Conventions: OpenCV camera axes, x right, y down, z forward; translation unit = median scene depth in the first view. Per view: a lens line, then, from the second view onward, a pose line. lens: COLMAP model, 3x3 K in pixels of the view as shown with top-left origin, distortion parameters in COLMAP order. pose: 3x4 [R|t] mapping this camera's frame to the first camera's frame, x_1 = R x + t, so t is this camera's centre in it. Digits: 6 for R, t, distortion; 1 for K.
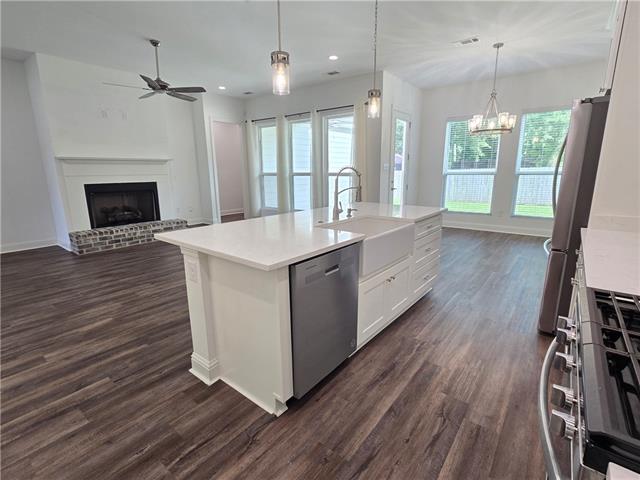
lens RADIAL K [[306.4, 0, 322.8], [0, 306.4, 239.8], [0, 0, 1]] dist [-0.002128, 0.002527]
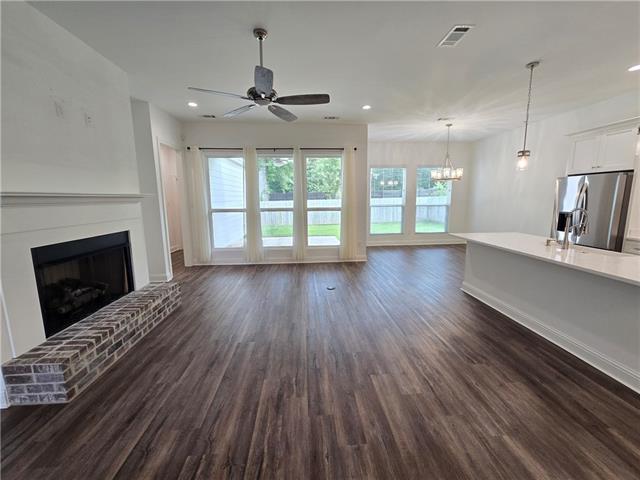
lens RADIAL K [[262.8, 0, 320.4], [0, 262.8, 237.6], [0, 0, 1]] dist [-0.004648, 0.002051]
pose [[0.749144, -0.099319, 0.654919, -0.761176], [0.153933, 0.987731, -0.026290, -0.126882], [-0.644273, 0.120508, 0.755242, 0.443668]]
